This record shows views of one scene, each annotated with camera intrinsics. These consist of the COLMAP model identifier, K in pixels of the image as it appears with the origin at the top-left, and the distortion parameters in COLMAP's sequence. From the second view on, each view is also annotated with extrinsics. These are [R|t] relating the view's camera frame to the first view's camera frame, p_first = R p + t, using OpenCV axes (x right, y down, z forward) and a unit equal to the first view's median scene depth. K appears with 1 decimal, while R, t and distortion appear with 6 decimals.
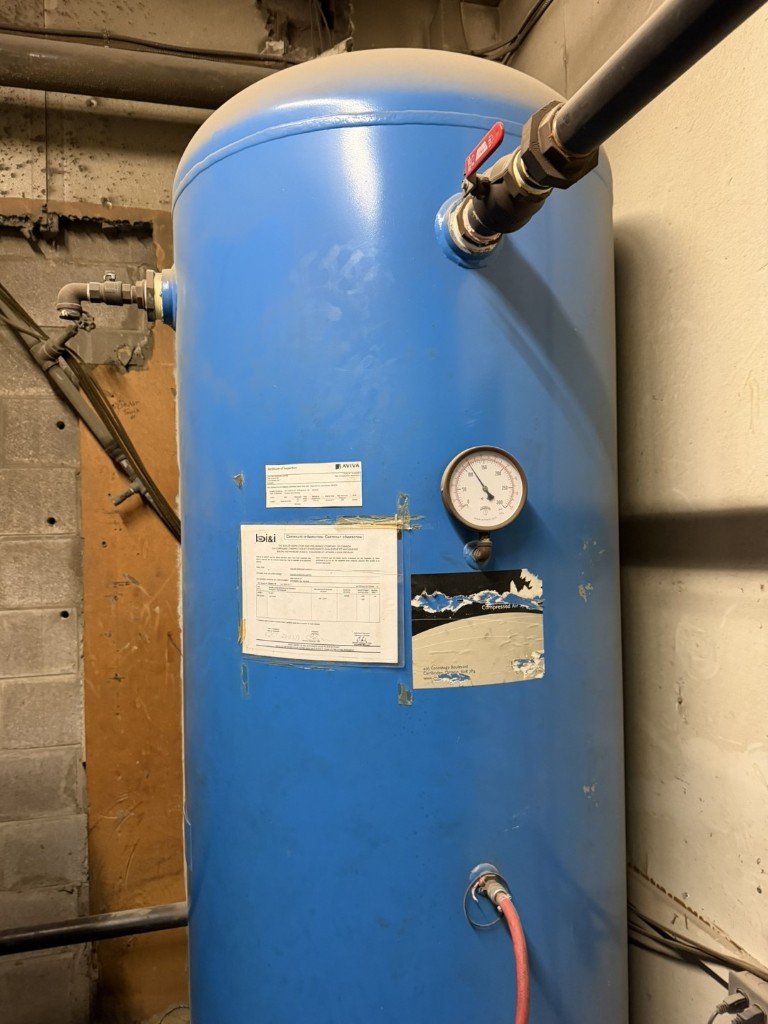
lens RADIAL K [[711.5, 0, 384.0], [0, 711.5, 512.0], [0, 0, 1]] dist [0.125788, -0.246436]
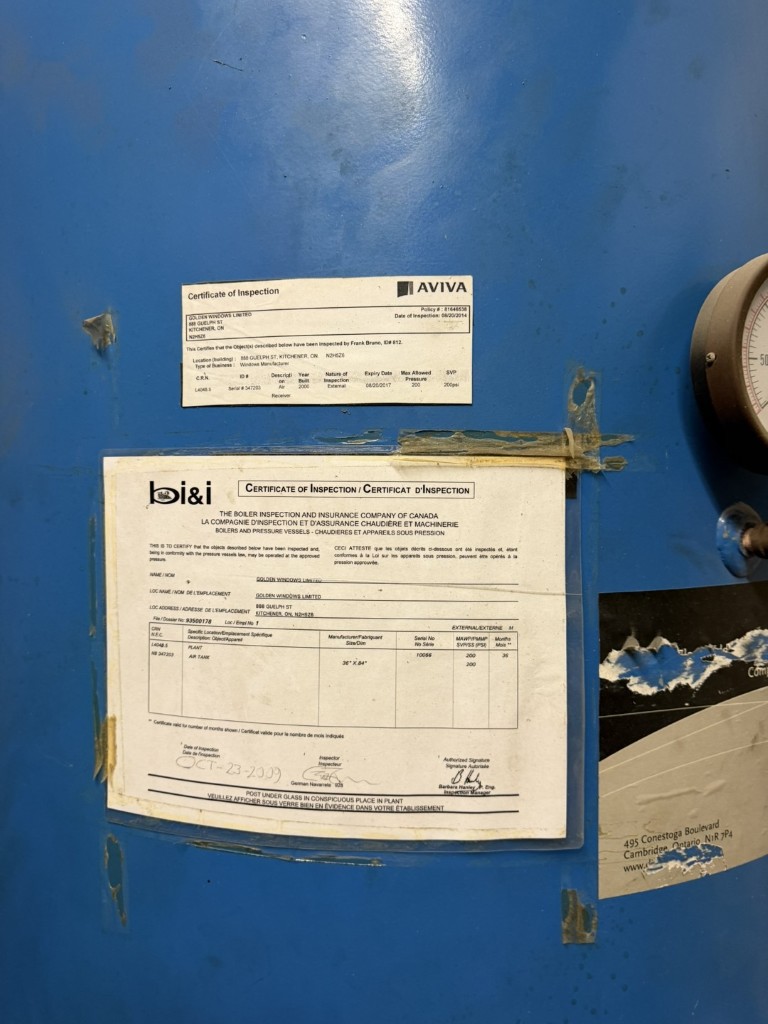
lens RADIAL K [[711.5, 0, 384.0], [0, 711.5, 512.0], [0, 0, 1]] dist [0.125788, -0.246436]
pose [[0.976955, 0.009995, 0.213213, -0.148661], [-0.012856, 0.999845, 0.012034, 0.042077], [-0.213059, -0.014498, 0.976932, 0.655251]]
